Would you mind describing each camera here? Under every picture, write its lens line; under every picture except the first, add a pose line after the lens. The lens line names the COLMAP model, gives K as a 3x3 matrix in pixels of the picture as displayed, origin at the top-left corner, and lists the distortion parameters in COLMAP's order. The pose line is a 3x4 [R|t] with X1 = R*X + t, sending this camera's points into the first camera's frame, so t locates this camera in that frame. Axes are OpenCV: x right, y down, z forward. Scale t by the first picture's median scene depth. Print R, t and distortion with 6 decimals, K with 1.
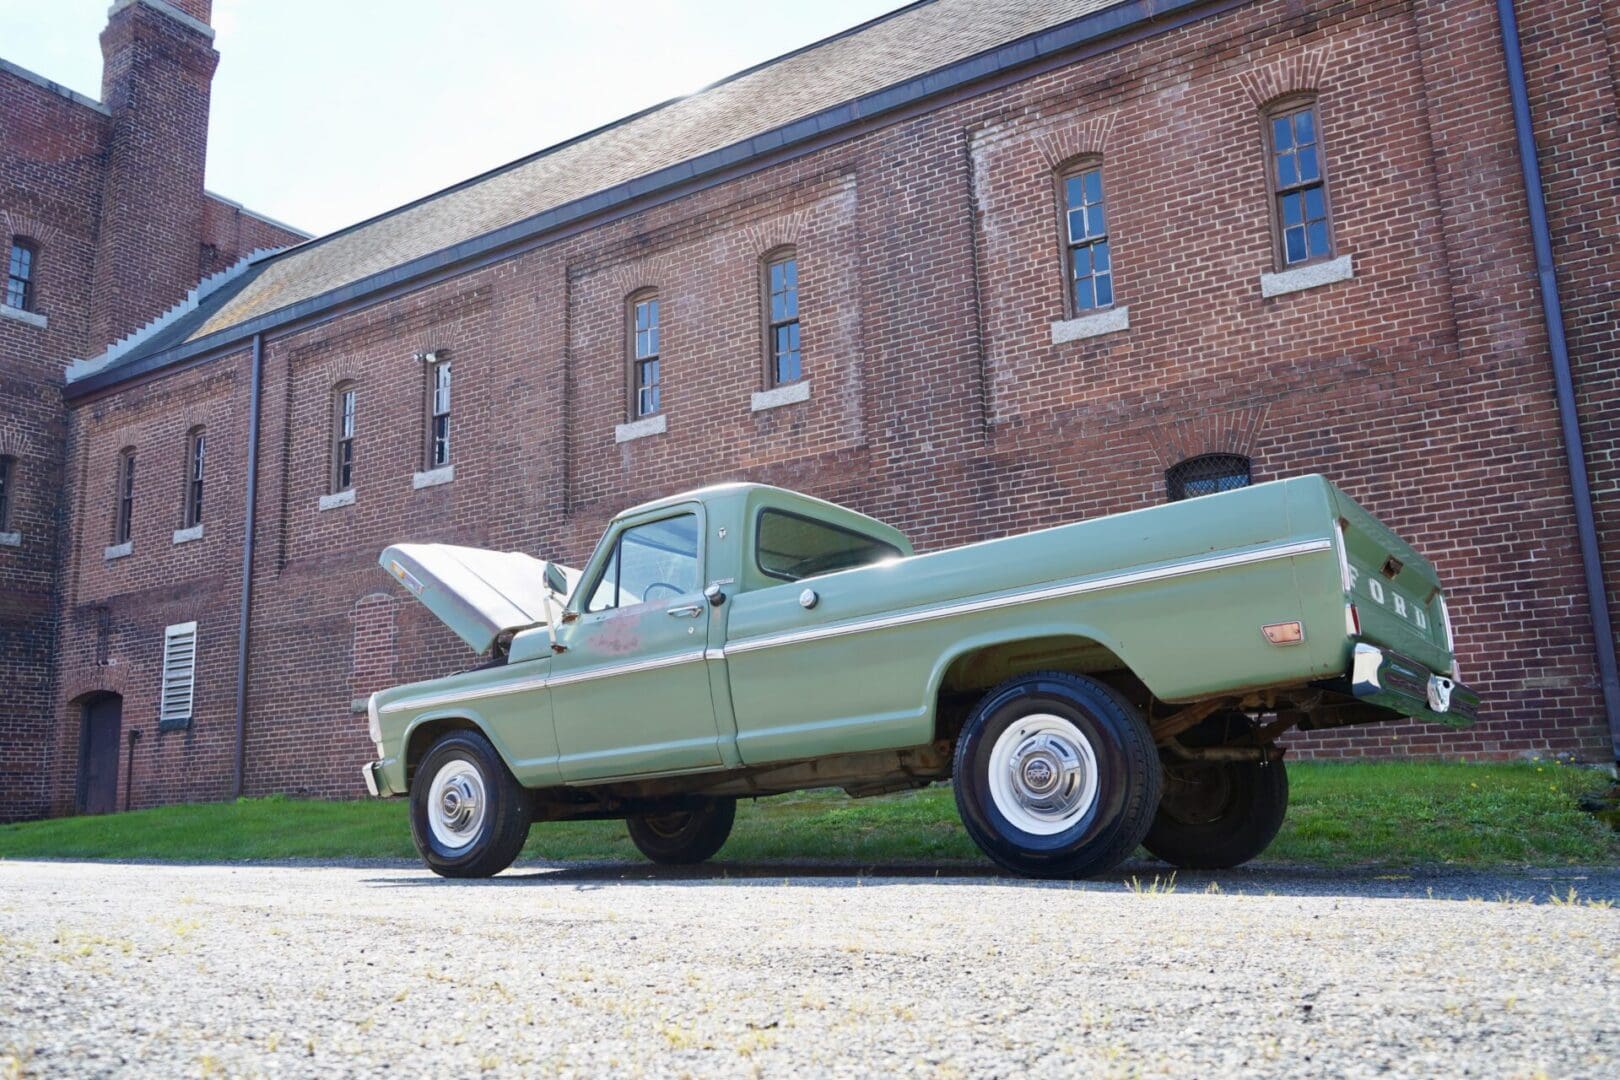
lens RADIAL K [[1303.9, 0, 814.3], [0, 1303.9, 544.3], [0, 0, 1]] dist [-0.012381, 0.020278]
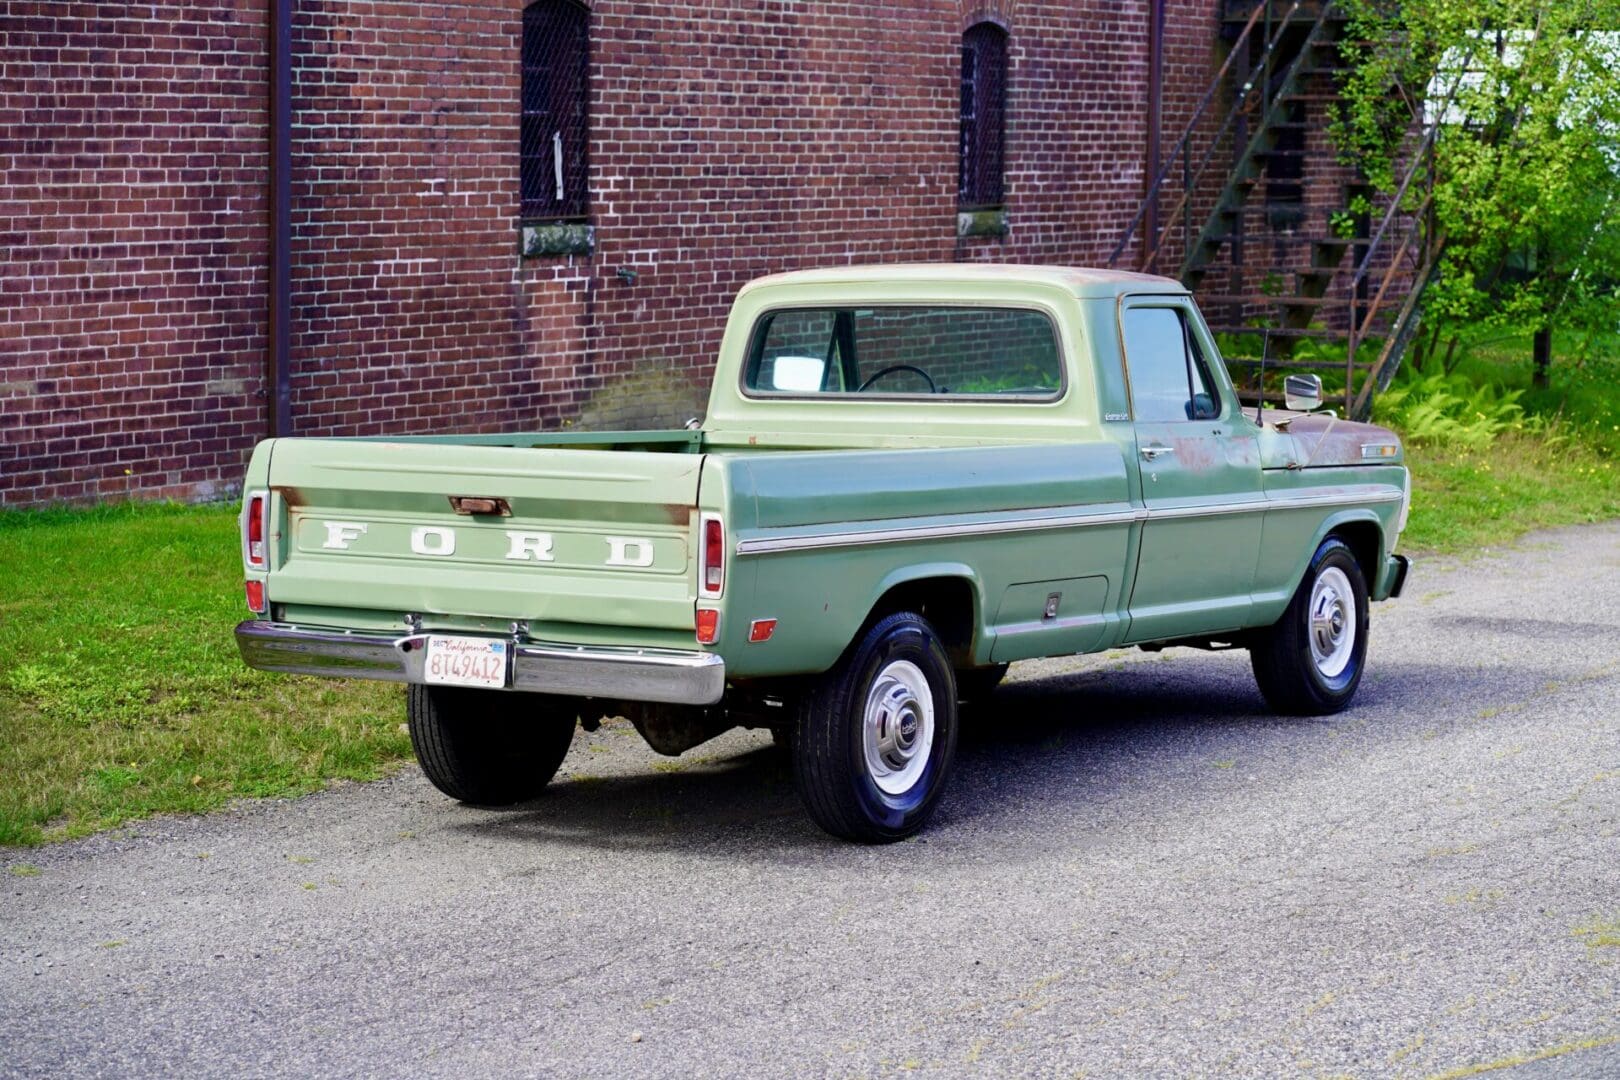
lens RADIAL K [[3865.3, 0, 810.0], [0, 3865.3, 540.0], [0, 0, 1]] dist [0.193188, -3.394039]
pose [[-0.037300, -0.079322, 0.996151, -1.228213], [-0.207526, 0.975727, 0.069925, -0.020948], [-0.977518, -0.204119, -0.052856, 0.616191]]
